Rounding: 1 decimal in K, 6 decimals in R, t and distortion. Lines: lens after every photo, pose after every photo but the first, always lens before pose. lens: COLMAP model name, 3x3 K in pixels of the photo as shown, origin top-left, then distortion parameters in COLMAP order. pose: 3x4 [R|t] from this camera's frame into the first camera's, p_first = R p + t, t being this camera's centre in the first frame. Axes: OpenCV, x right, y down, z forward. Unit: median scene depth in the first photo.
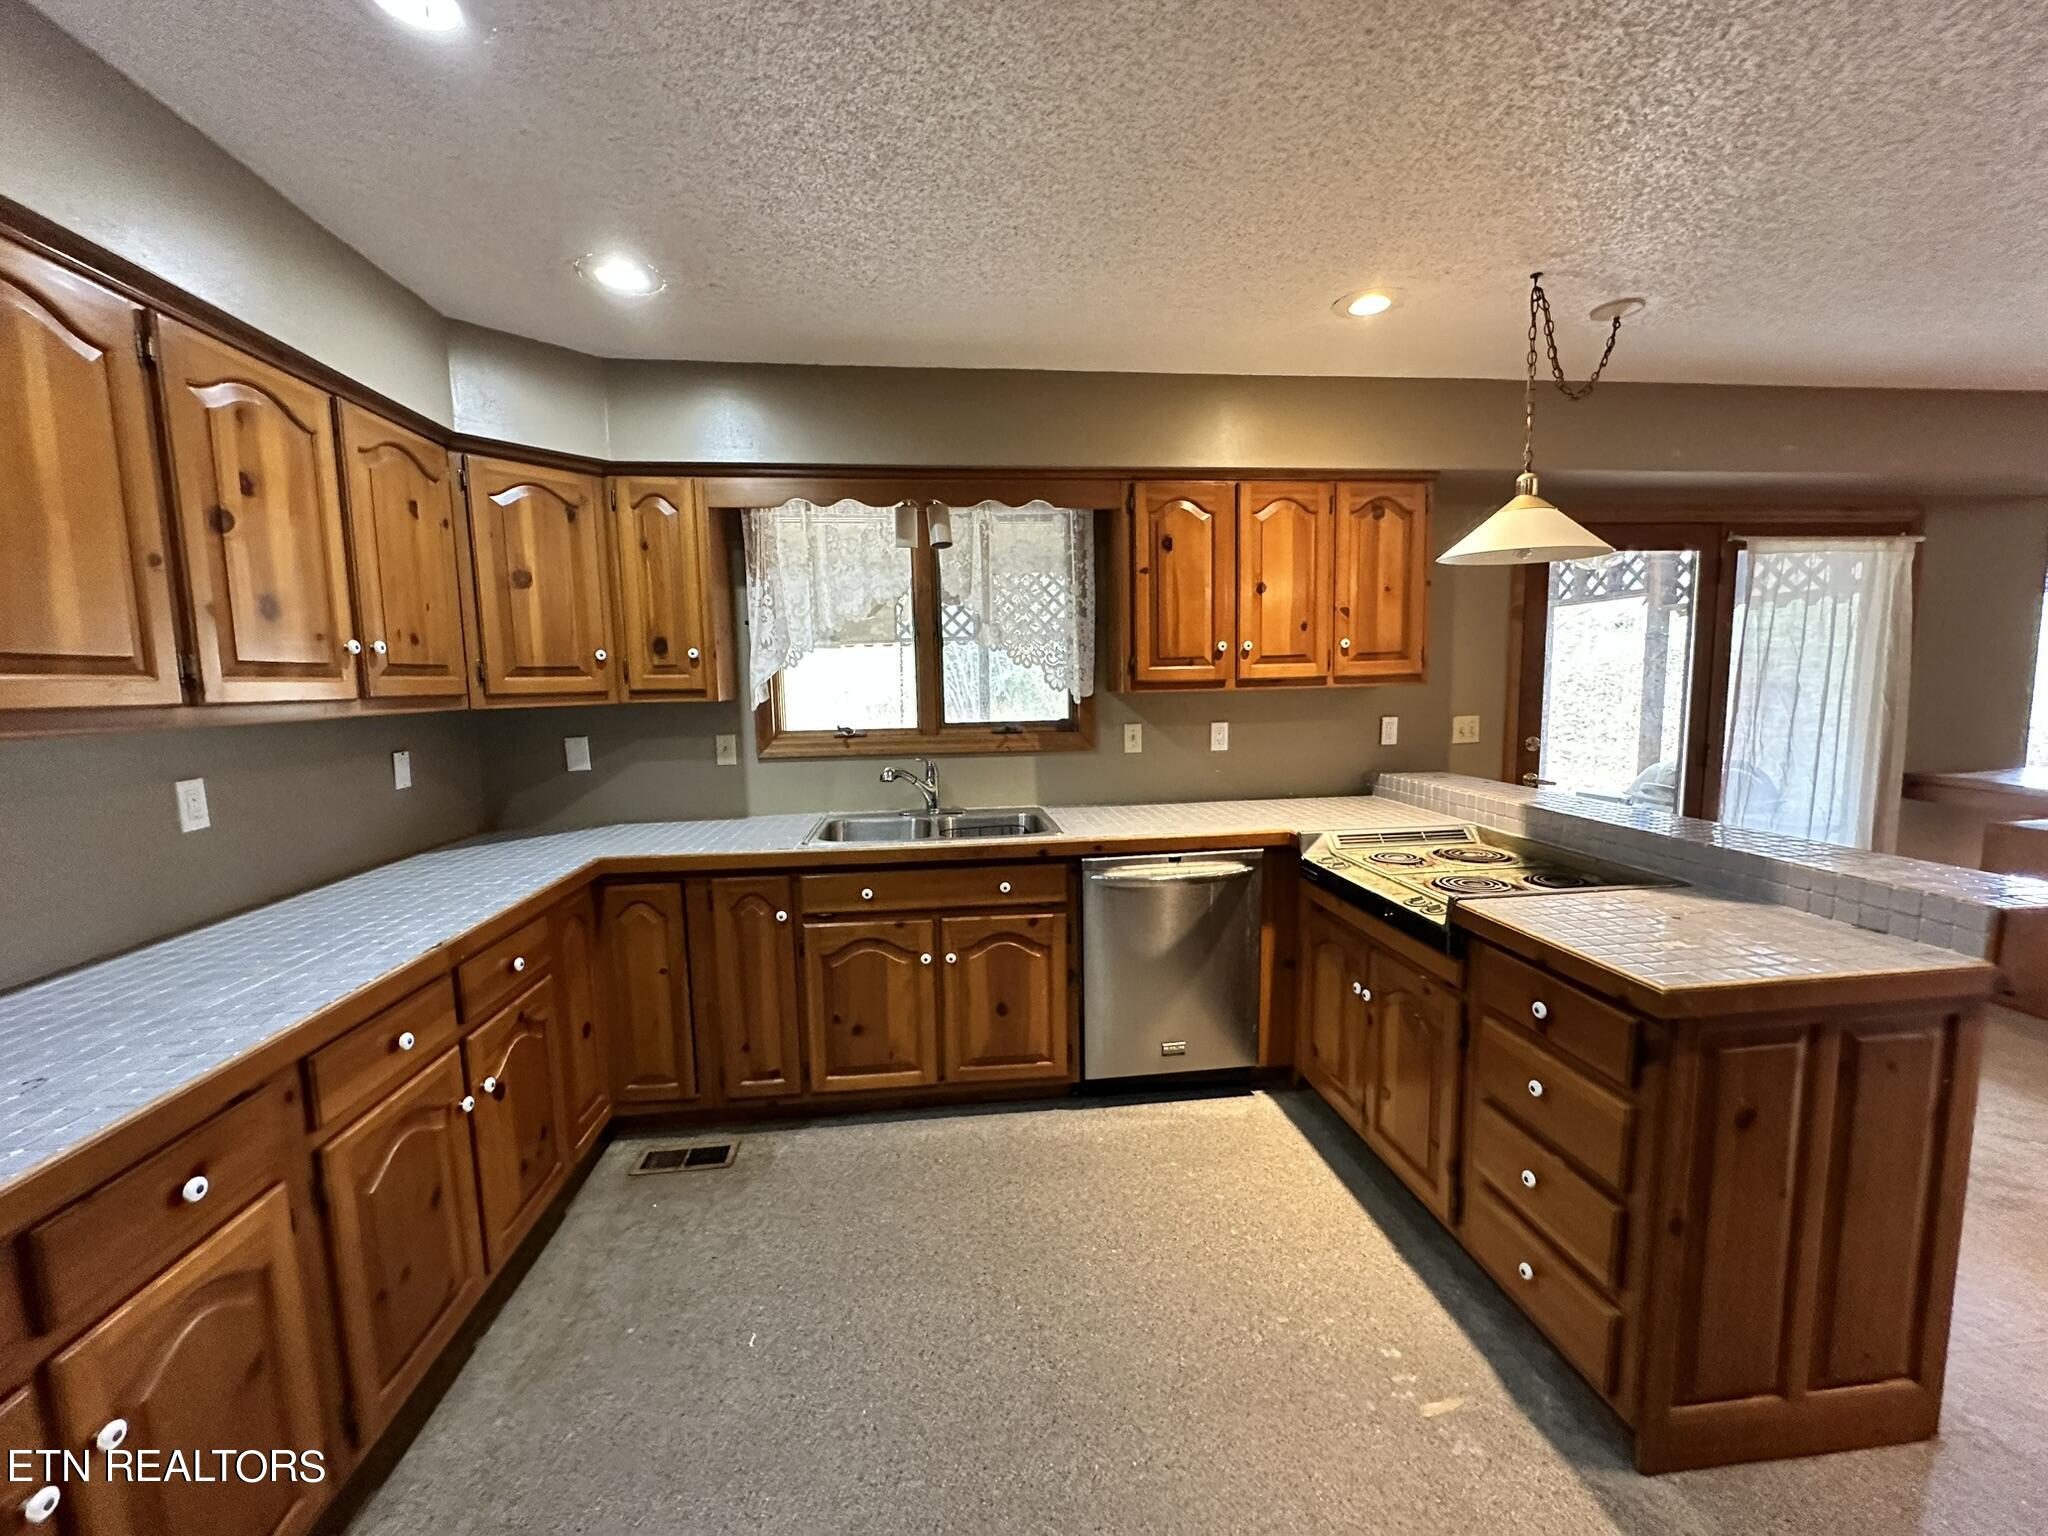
lens RADIAL K [[816.6, 0, 1020.7], [0, 816.6, 767.9], [0, 0, 1]] dist [-0.004052, 0.001045]
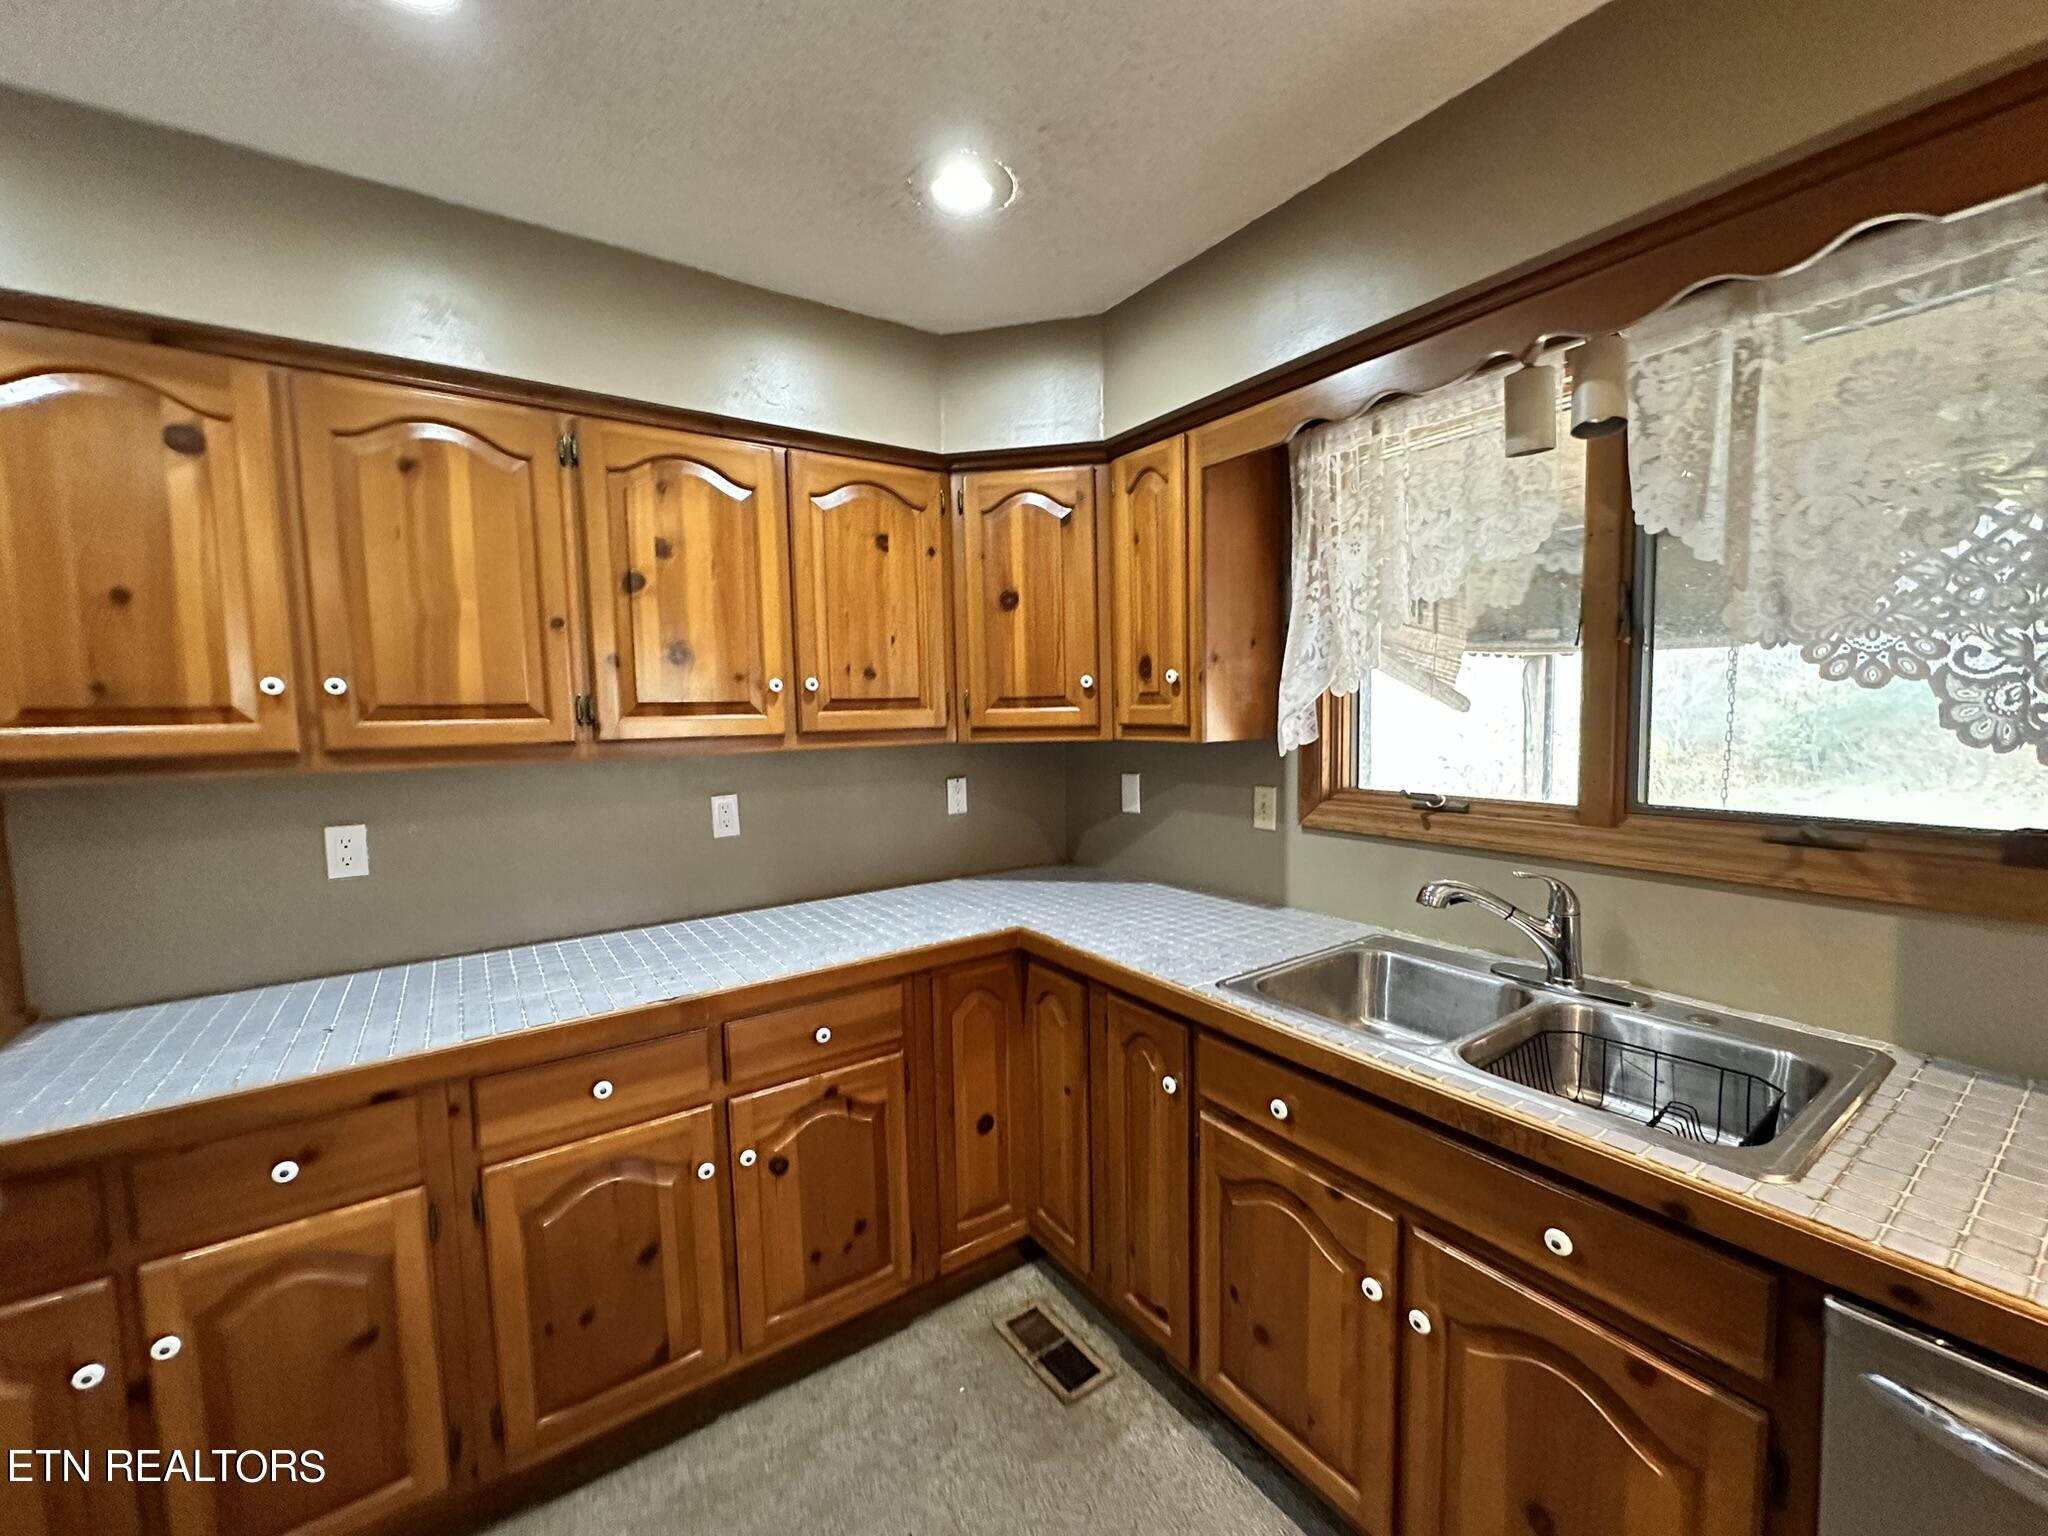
lens RADIAL K [[816.6, 0, 1017.3], [0, 816.6, 768.6], [0, 0, 1]] dist [-0.004052, 0.001045]
pose [[0.471827, 0.074851, -0.878508, 0.170283], [-0.085208, 0.995597, 0.039065, -0.070583], [0.877564, 0.056424, 0.476128, 0.505379]]
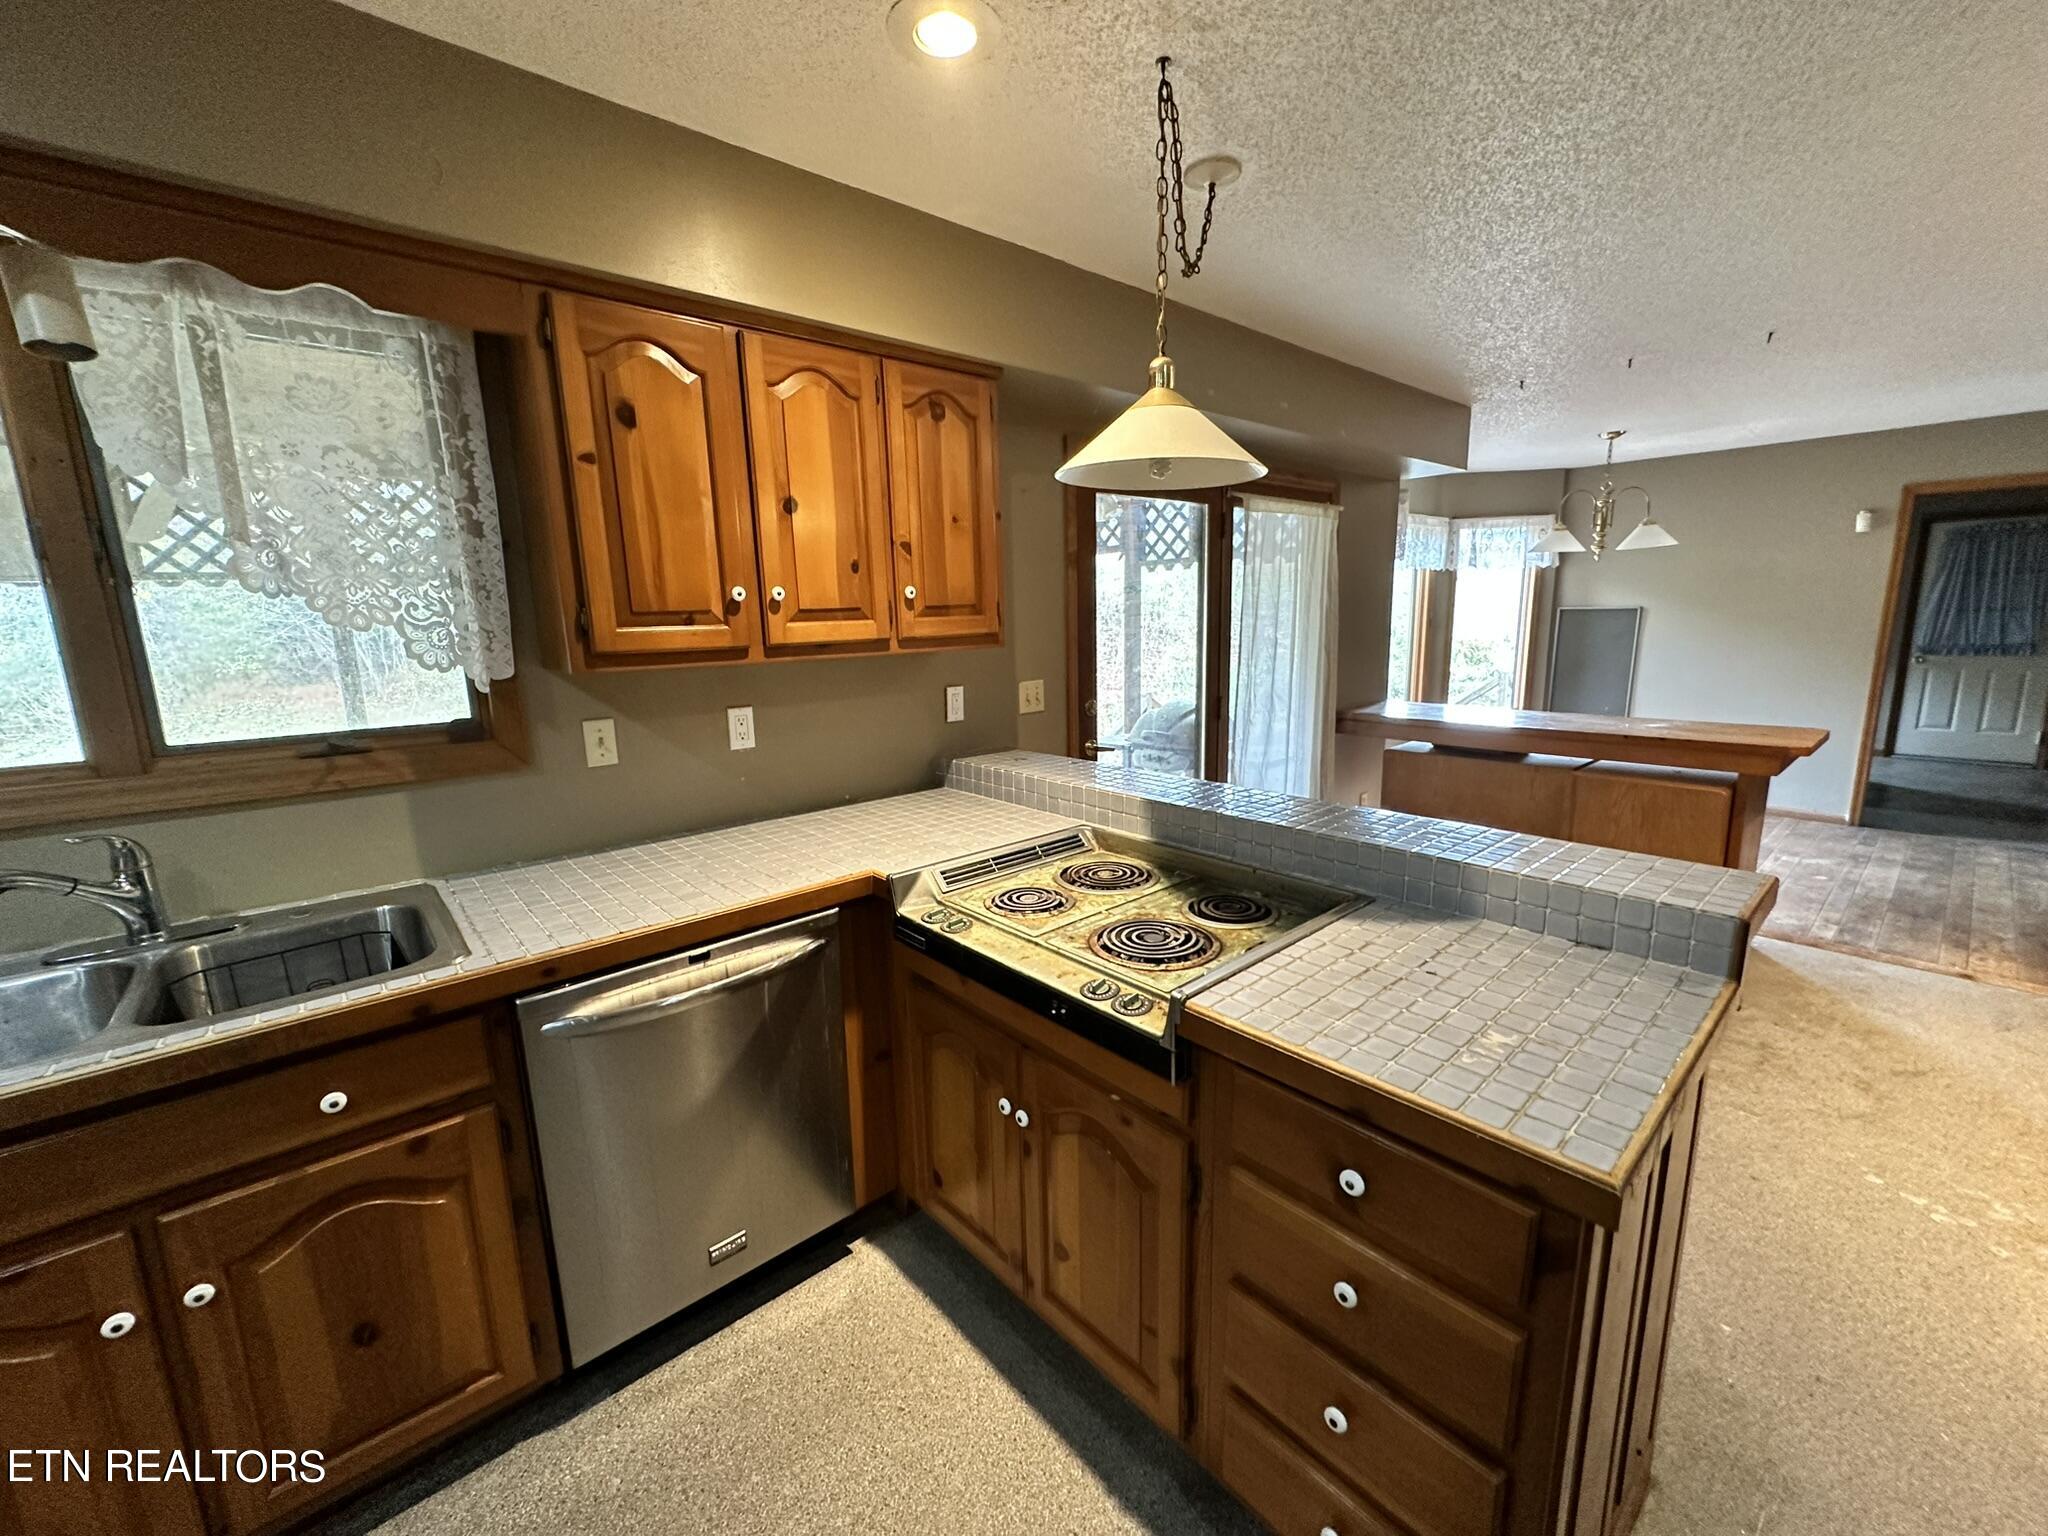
lens RADIAL K [[816.6, 0, 1021.4], [0, 816.6, 768.9], [0, 0, 1]] dist [-0.004052, 0.001045]
pose [[0.821739, -0.105563, 0.560001, 0.058193], [0.070466, 0.993974, 0.083969, -0.051936], [-0.565490, -0.029539, 0.824226, 0.350632]]
